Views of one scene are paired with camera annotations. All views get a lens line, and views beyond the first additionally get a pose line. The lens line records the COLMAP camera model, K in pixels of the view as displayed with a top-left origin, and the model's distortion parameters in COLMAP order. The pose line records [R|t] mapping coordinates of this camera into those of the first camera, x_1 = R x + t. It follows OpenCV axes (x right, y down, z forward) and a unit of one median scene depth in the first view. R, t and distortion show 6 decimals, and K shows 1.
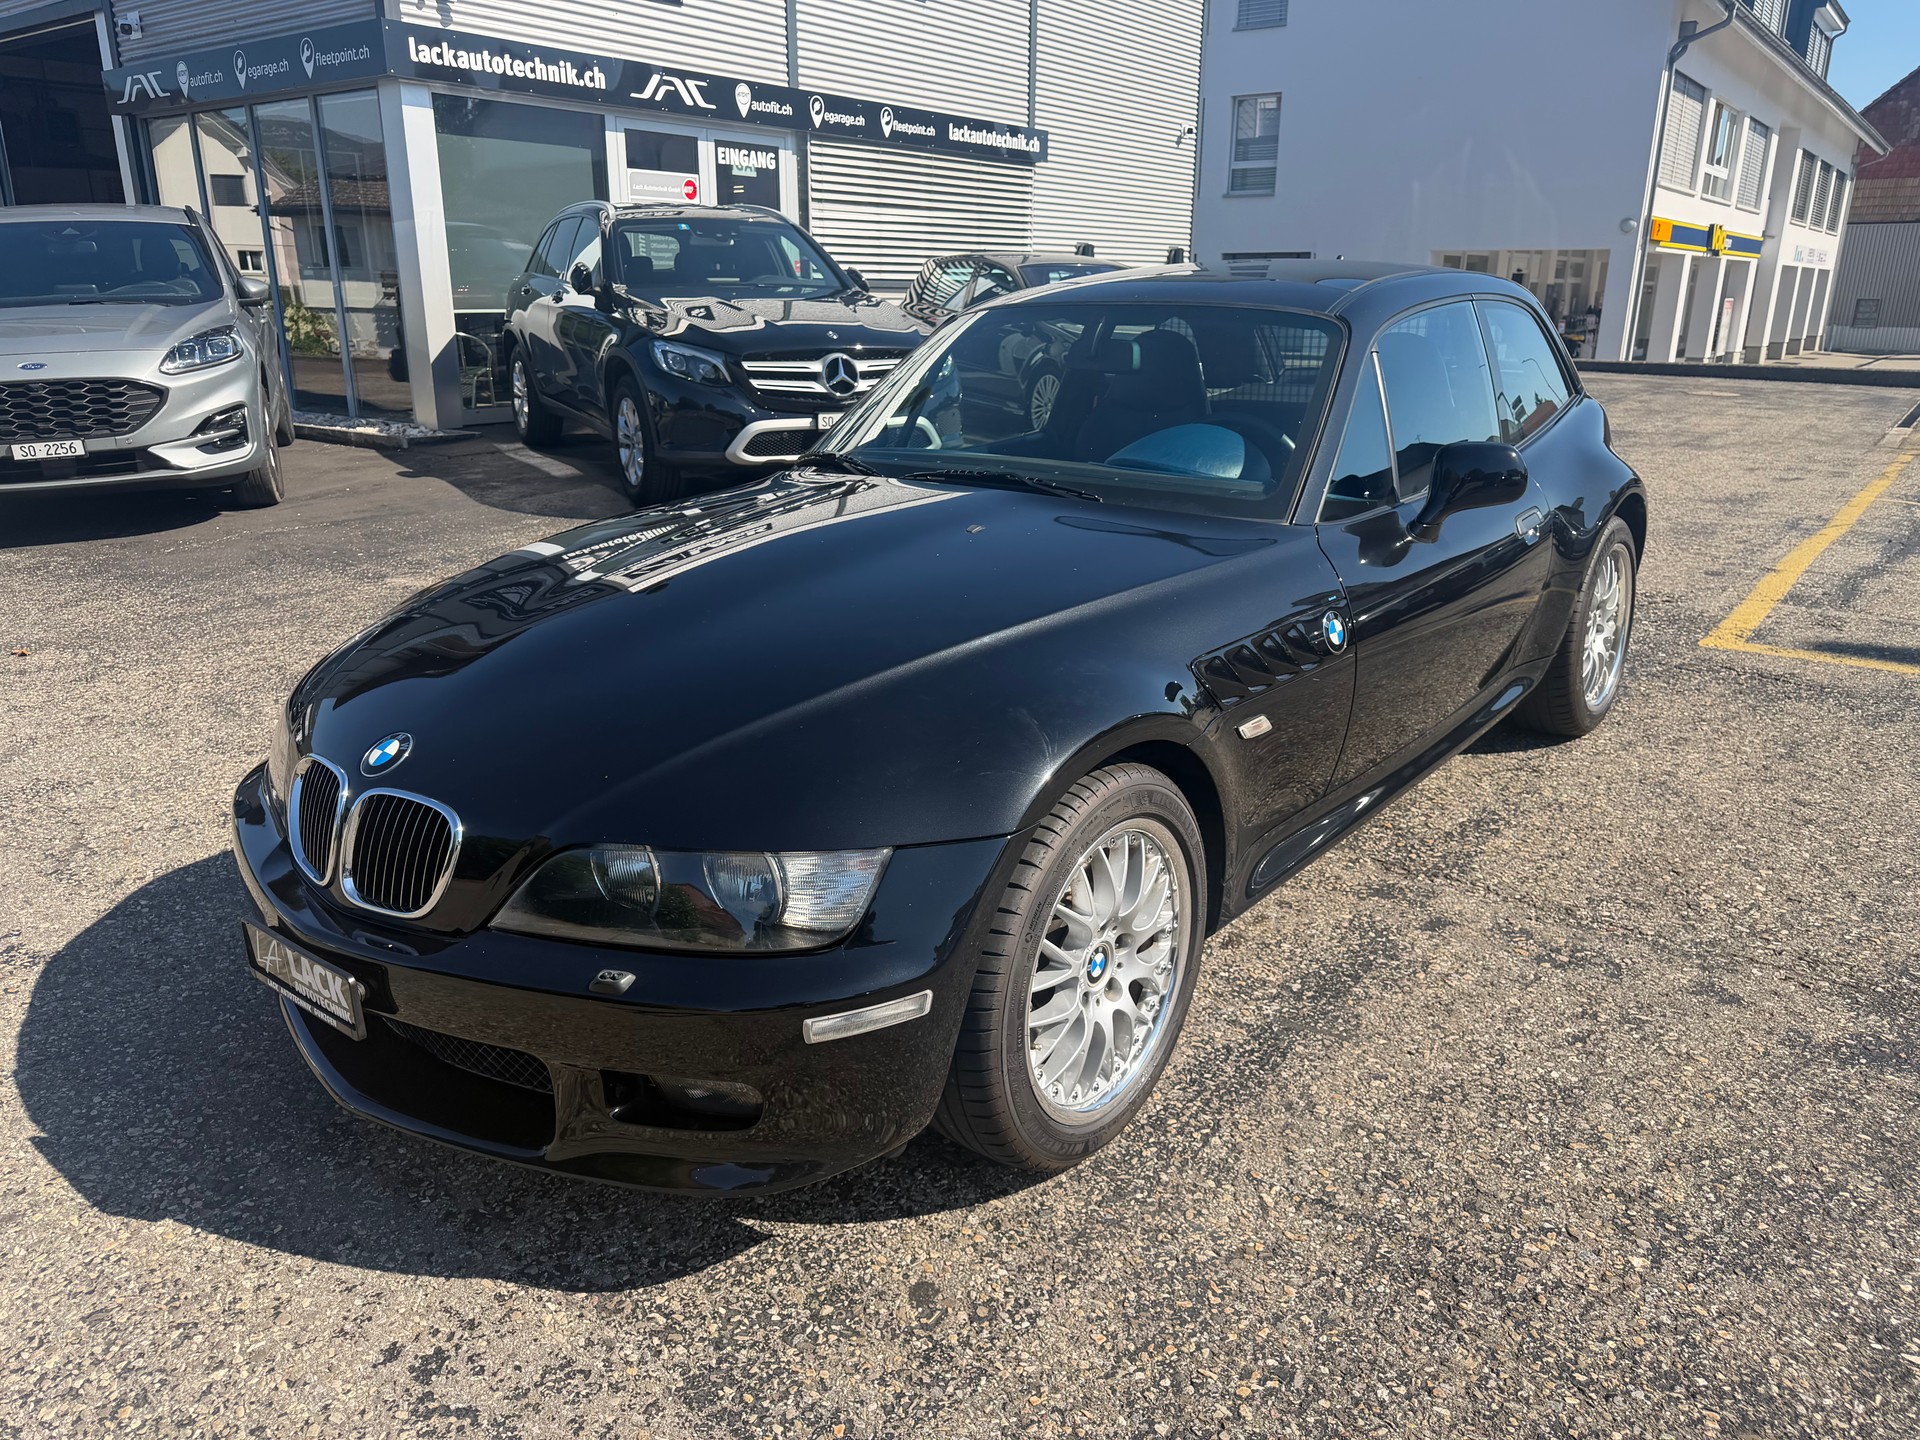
lens RADIAL K [[1376.2, 0, 962.1], [0, 1376.2, 731.2], [0, 0, 1]] dist [0.018484, -0.029997]
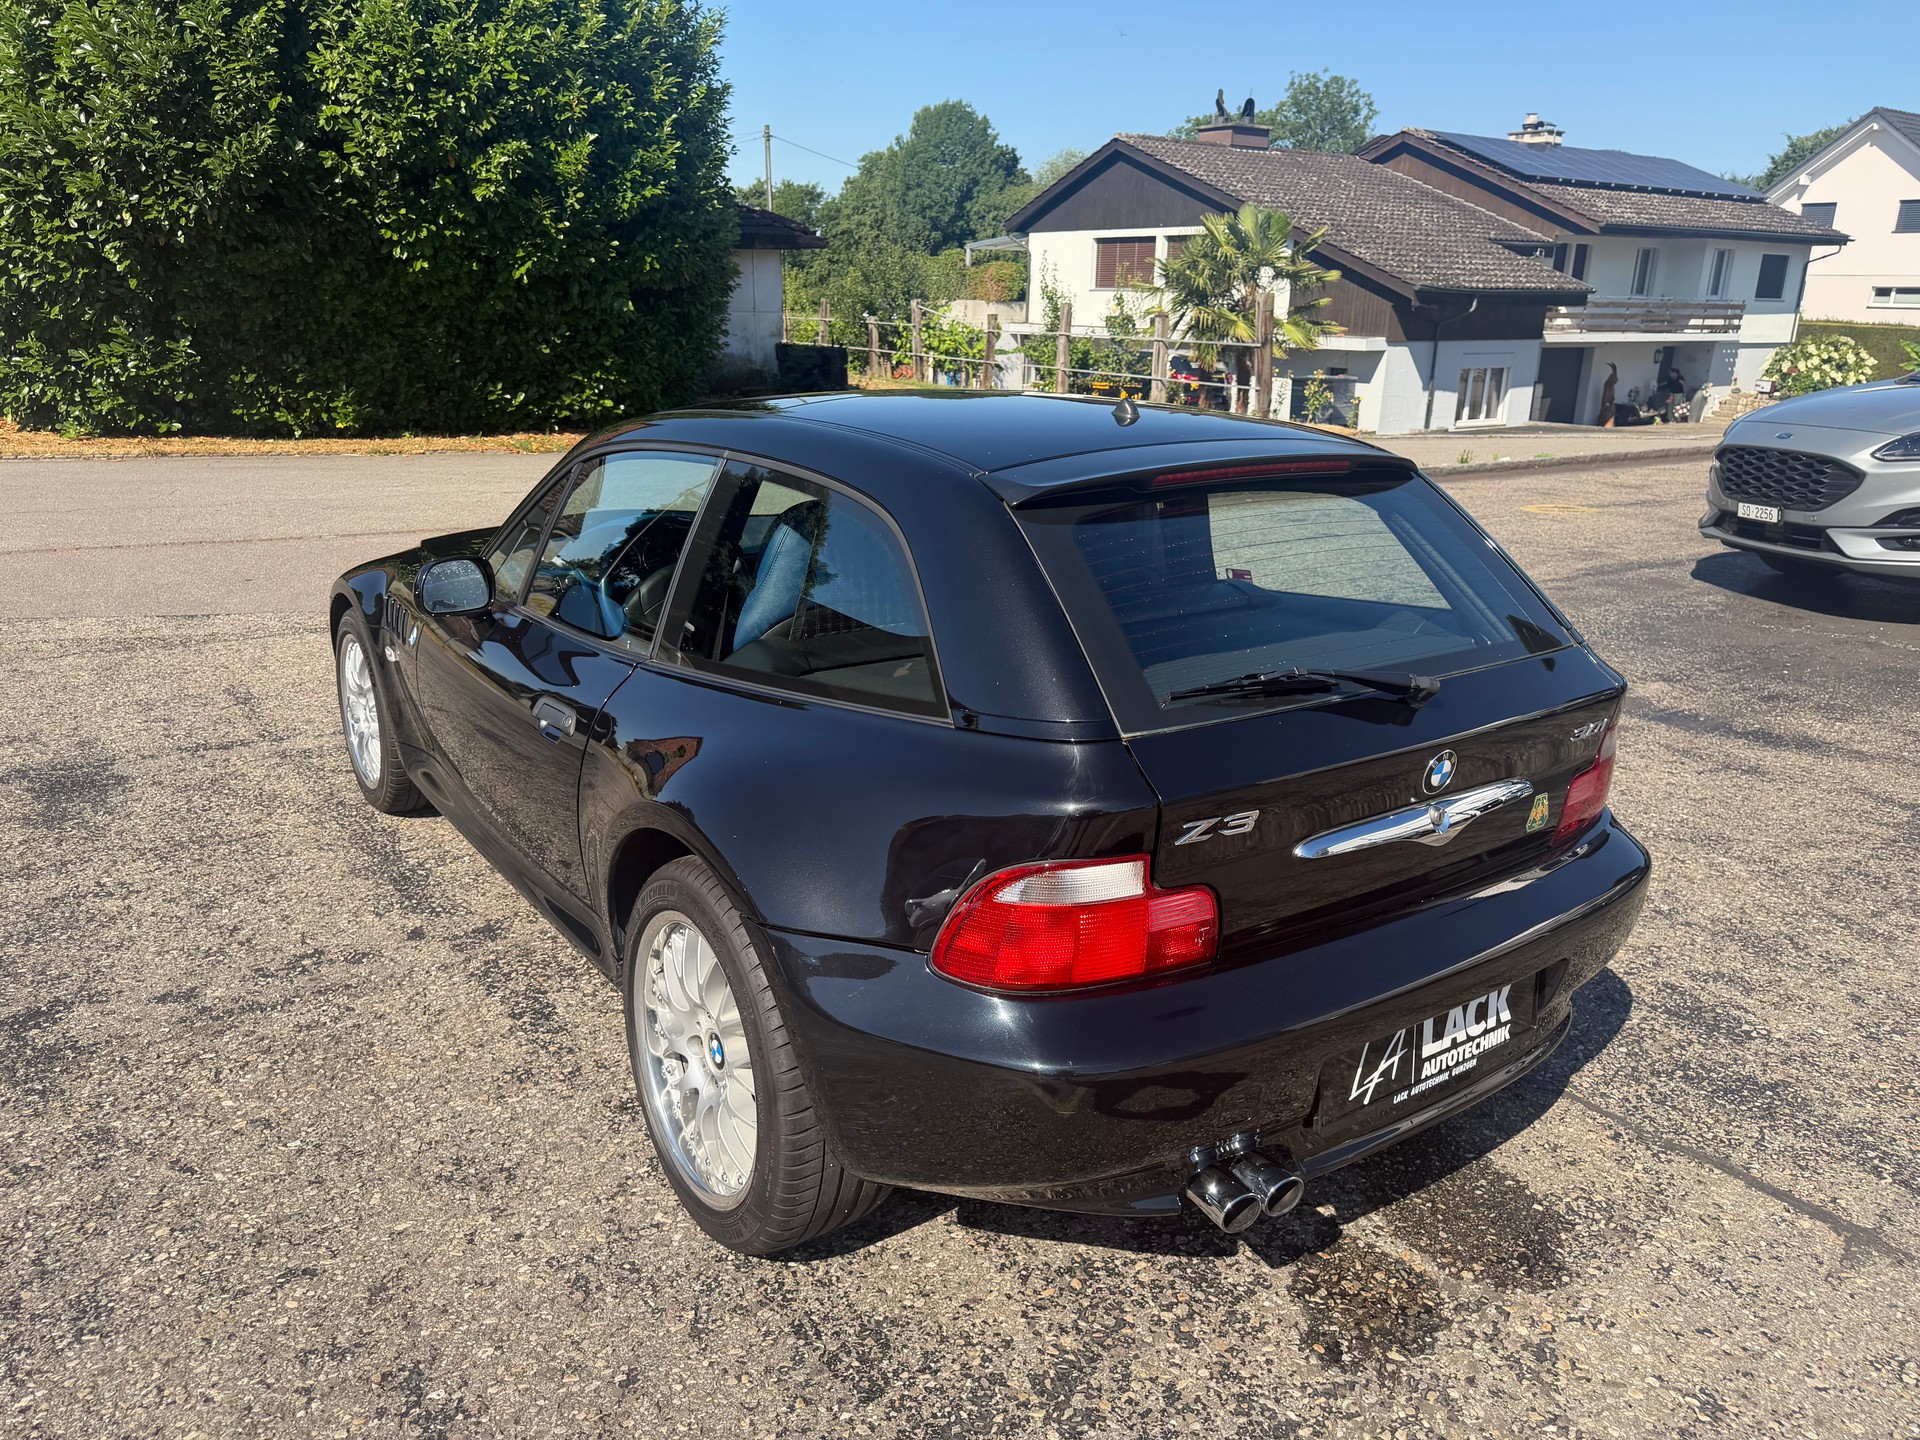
lens RADIAL K [[1376.2, 0, 950.8], [0, 1376.2, 740.0], [0, 0, 1]] dist [0.018484, -0.029997]
pose [[-0.291046, 0.289713, -0.911789, 0.511528], [-0.310075, 0.873037, 0.376377, -0.243225], [0.905067, 0.392266, -0.164262, 0.638511]]
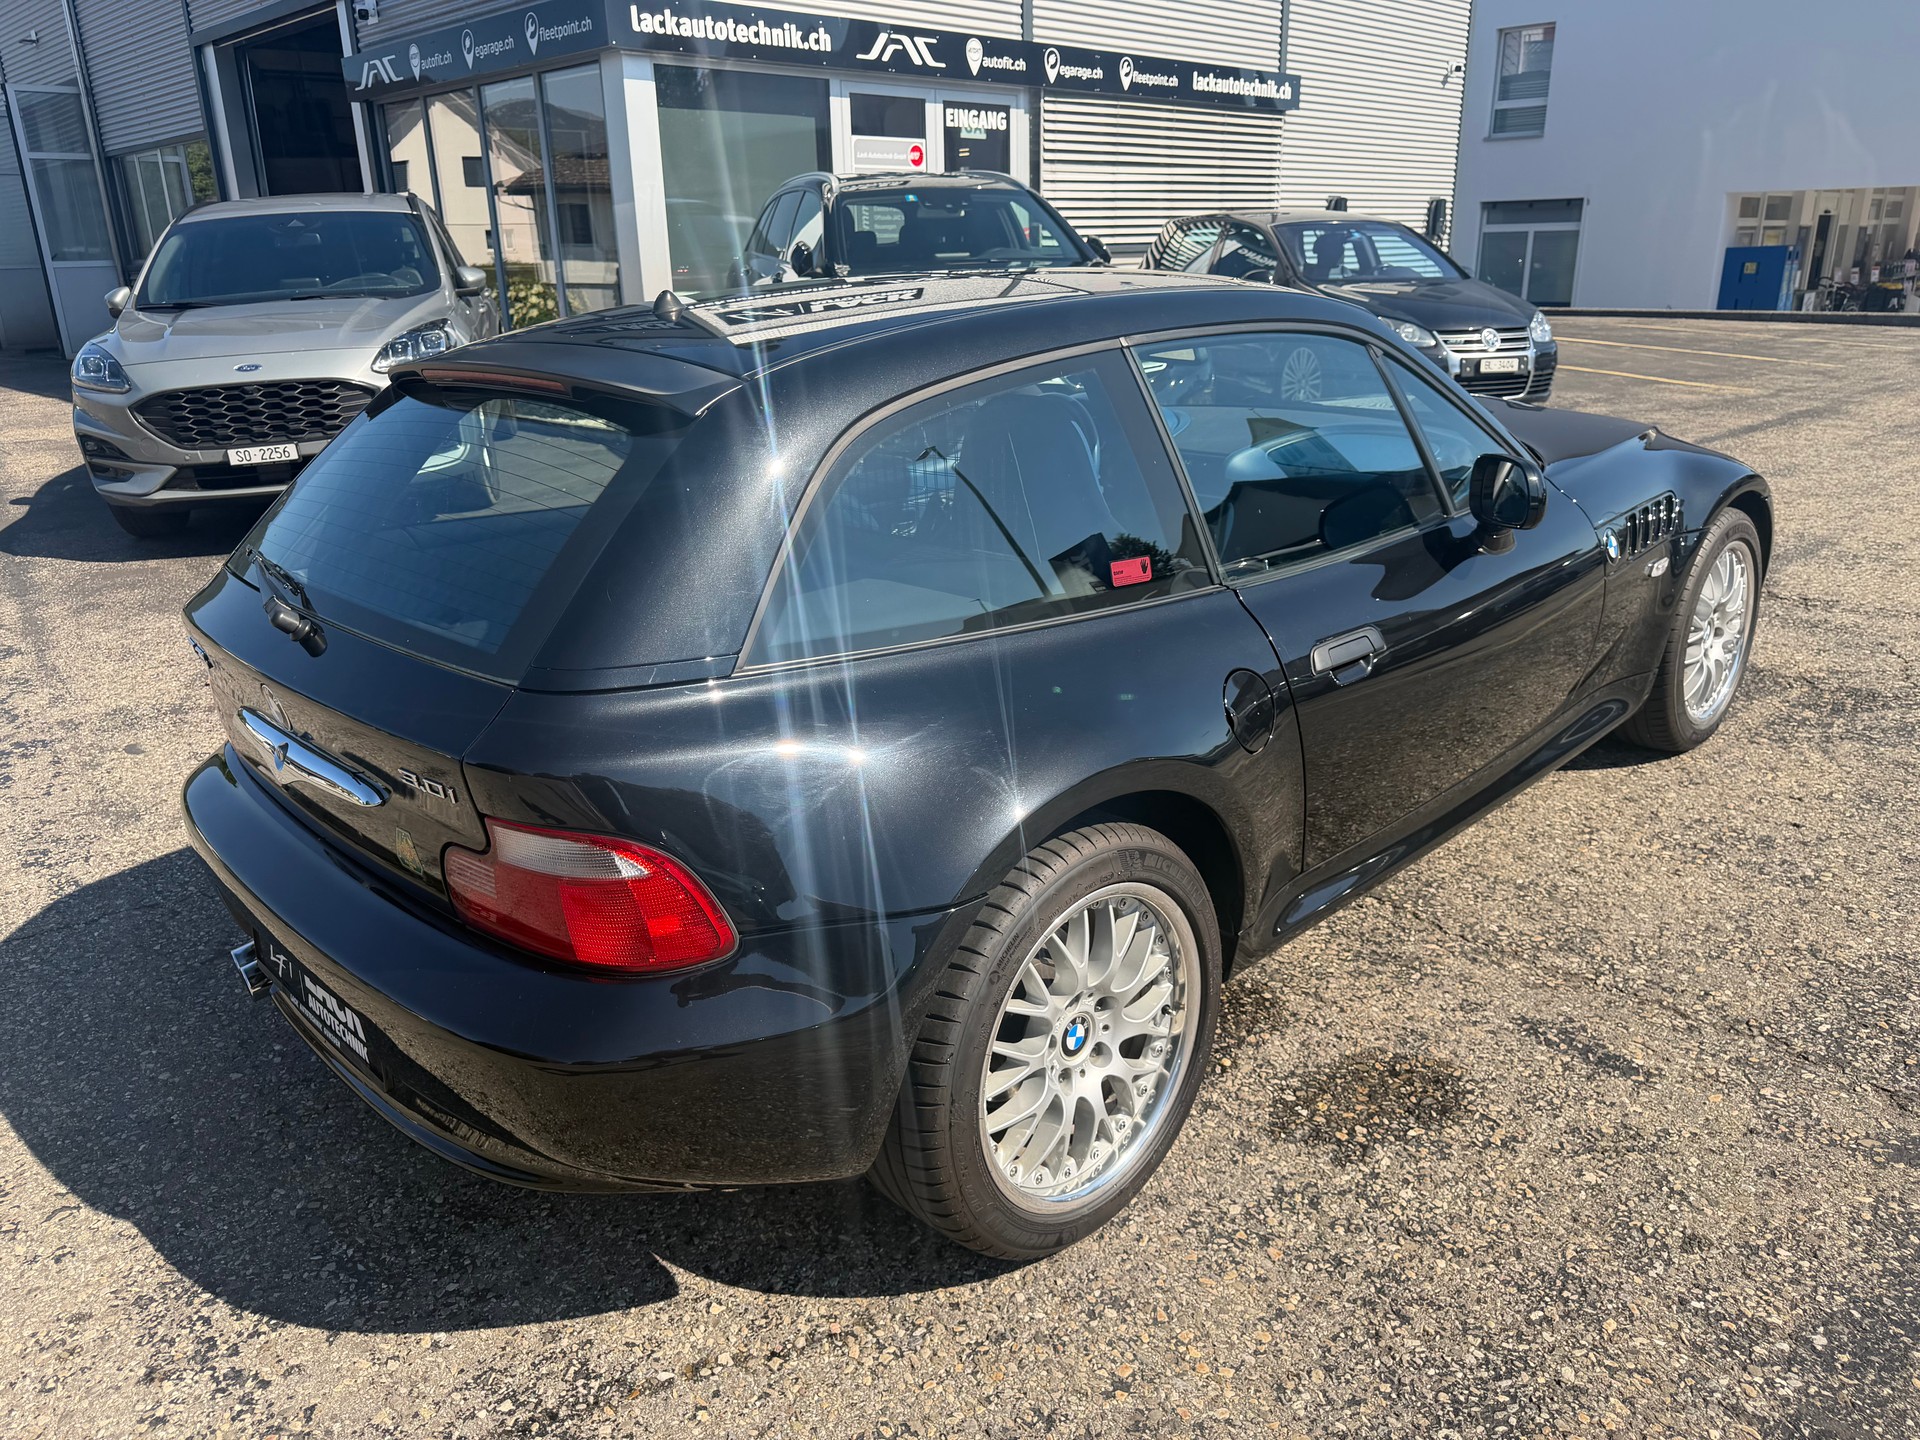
lens RADIAL K [[1376.2, 0, 948.6], [0, 1376.2, 732.7], [0, 0, 1]] dist [0.018484, -0.029997]
pose [[0.987282, 0.026814, -0.156699, -0.029224], [-0.022599, 0.999335, 0.028618, -0.044910], [0.157363, -0.024713, 0.987232, 0.108692]]
